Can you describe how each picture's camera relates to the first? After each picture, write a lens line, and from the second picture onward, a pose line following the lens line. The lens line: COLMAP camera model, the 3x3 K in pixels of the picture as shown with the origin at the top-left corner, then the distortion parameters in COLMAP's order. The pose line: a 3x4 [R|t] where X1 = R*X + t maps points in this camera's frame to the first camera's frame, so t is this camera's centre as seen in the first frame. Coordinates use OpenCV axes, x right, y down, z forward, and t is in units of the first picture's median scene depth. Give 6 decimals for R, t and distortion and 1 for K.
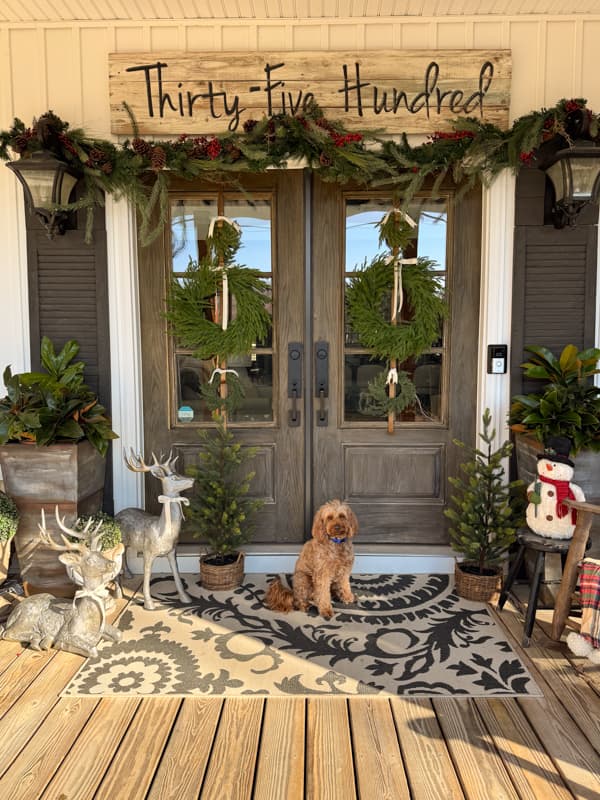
lens RADIAL K [[566.2, 0, 298.2], [0, 566.2, 399.6], [0, 0, 1]] dist [0.058104, -0.067245]
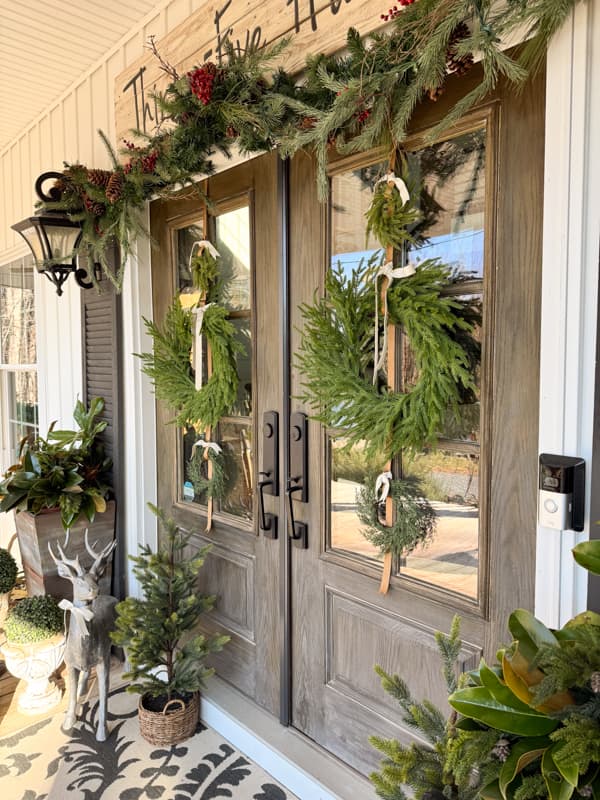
lens RADIAL K [[559.7, 0, 300.0], [0, 559.7, 400.0], [0, 0, 1]] dist [0.040584, -0.044438]
pose [[0.701535, 0.046490, -0.711117, 0.515950], [-0.055860, 0.998387, 0.010164, -0.133032], [0.710442, 0.032593, 0.703001, 0.607240]]
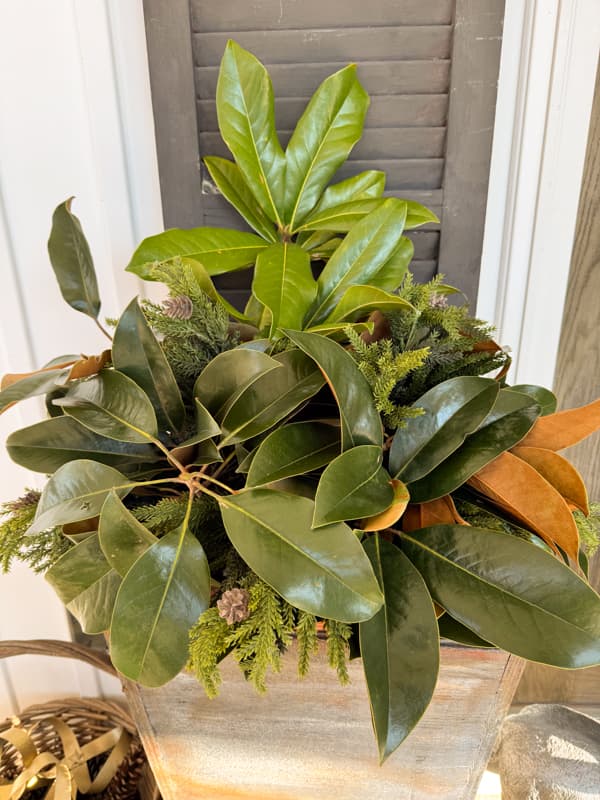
lens RADIAL K [[566.2, 0, 298.2], [0, 566.2, 399.6], [0, 0, 1]] dist [0.058104, -0.067245]
pose [[0.999652, -0.006329, -0.025621, -0.419605], [0.014019, 0.949866, 0.312344, -0.052467], [0.022359, -0.312594, 0.949624, 0.771570]]
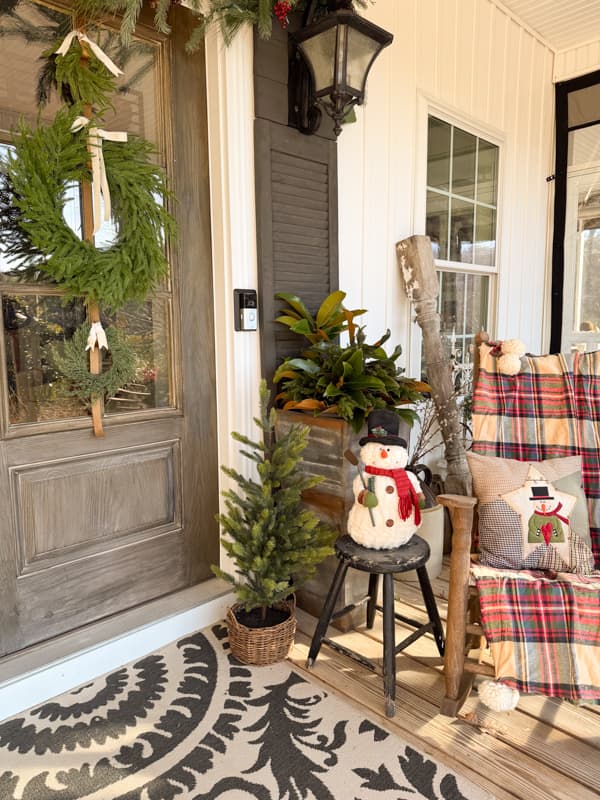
lens RADIAL K [[566.2, 0, 298.2], [0, 566.2, 399.6], [0, 0, 1]] dist [0.058104, -0.067245]
pose [[0.702906, -0.094189, 0.705019, -0.112145], [0.062770, 0.995540, 0.070421, -0.006170], [-0.708508, -0.005245, 0.705683, 0.476243]]
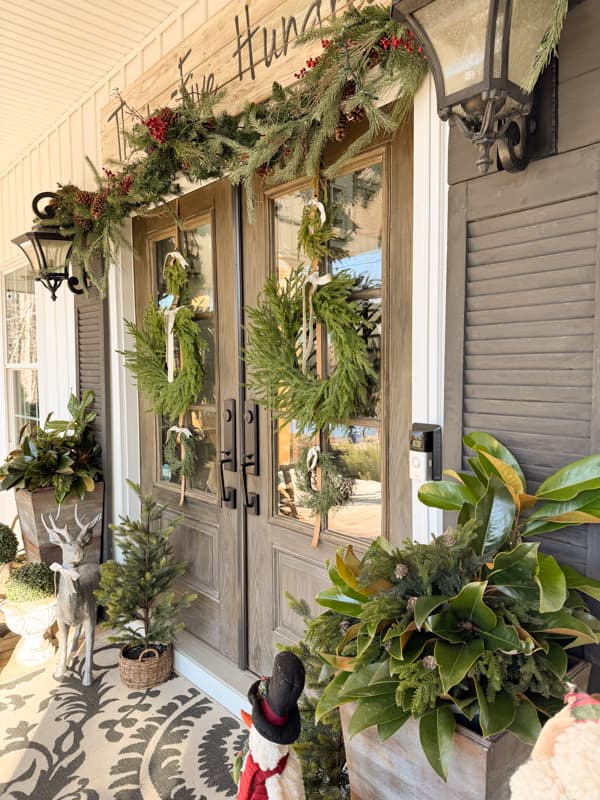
lens RADIAL K [[559.7, 0, 300.0], [0, 559.7, 400.0], [0, 0, 1]] dist [0.040584, -0.044438]
pose [[0.687416, 0.040485, -0.725135, 0.654062], [-0.051630, 0.998643, 0.006810, -0.118935], [0.724426, 0.032758, 0.688573, 0.587660]]
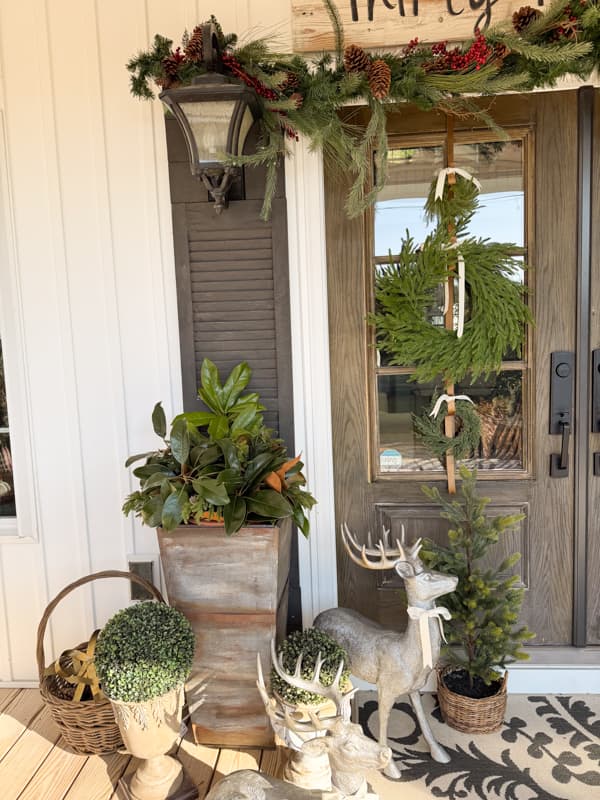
lens RADIAL K [[548.3, 0, 282.5], [0, 548.3, 401.3], [0, 0, 1]] dist [0.054065, -0.074550]
pose [[0.996686, -0.028447, -0.076212, -0.306023], [0.029714, 0.999438, 0.015543, -0.067577], [0.075727, -0.017756, 0.996971, 0.351524]]
